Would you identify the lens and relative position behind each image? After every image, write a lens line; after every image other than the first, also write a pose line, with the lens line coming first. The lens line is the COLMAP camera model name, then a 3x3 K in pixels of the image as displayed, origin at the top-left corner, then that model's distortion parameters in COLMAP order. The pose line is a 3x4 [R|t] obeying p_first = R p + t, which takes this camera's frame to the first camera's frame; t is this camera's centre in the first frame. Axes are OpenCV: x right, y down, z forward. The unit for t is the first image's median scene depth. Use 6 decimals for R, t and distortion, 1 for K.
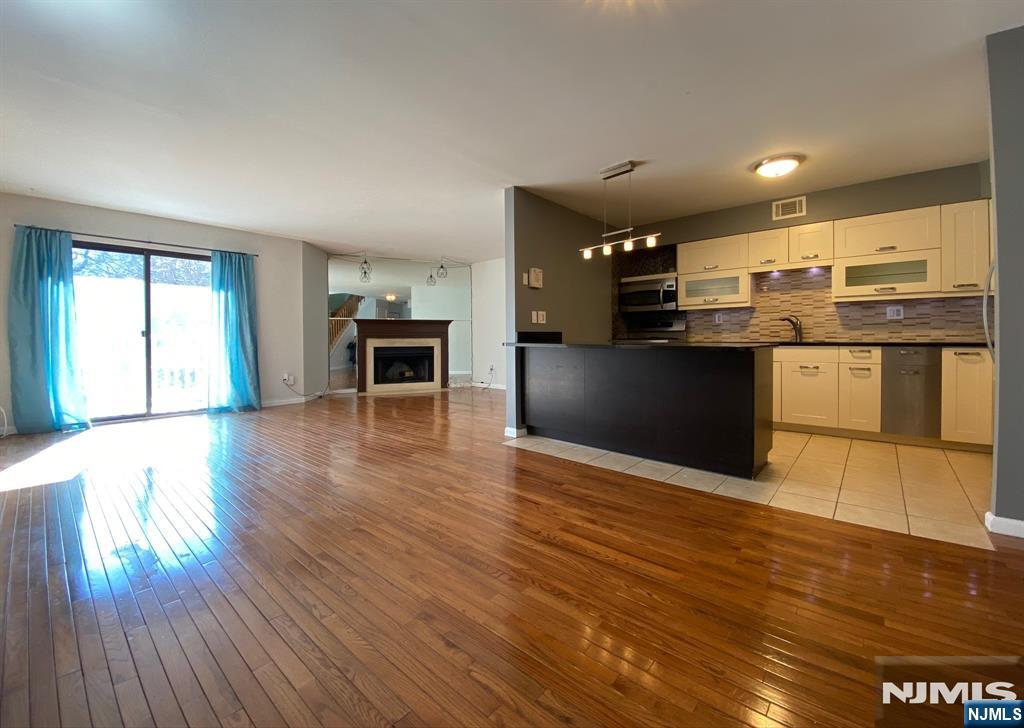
lens RADIAL K [[420.3, 0, 509.7], [0, 420.3, 341.9], [0, 0, 1]] dist [-0.000146, -0.000147]
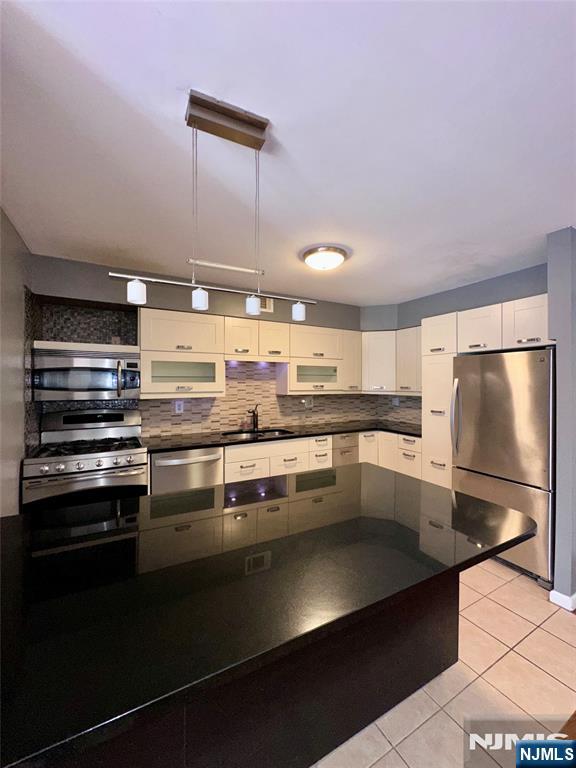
lens RADIAL K [[309.4, 0, 290.3], [0, 309.4, 385.3], [0, 0, 1]] dist [-0.001307, -0.000015]
pose [[0.337506, 0.000613, 0.941323, -0.014032], [0.009011, 0.999952, -0.003882, -0.109409], [-0.941280, 0.009792, 0.337484, 0.663715]]
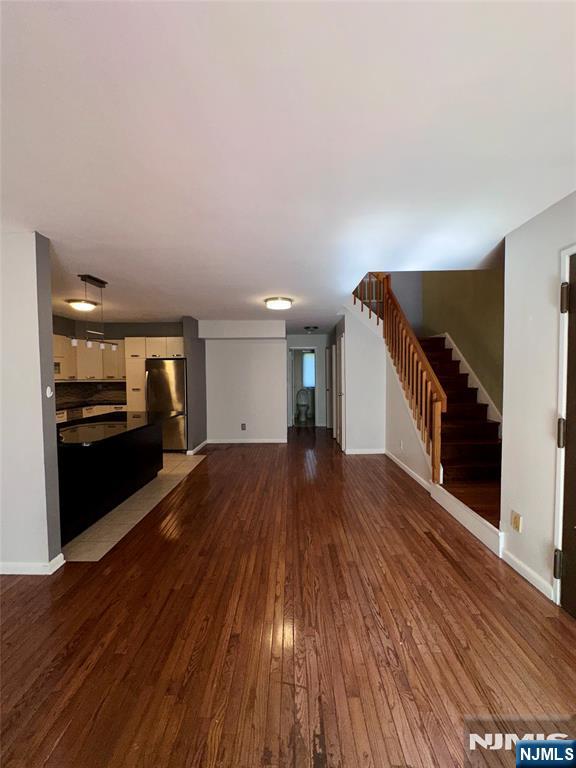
lens RADIAL K [[309.4, 0, 290.3], [0, 309.4, 385.3], [0, 0, 1]] dist [-0.001307, -0.000015]
pose [[-0.653902, -0.022166, 0.756254, -0.636238], [0.014307, 0.999030, 0.041652, -0.112813], [-0.756444, 0.038056, -0.652951, 0.936429]]
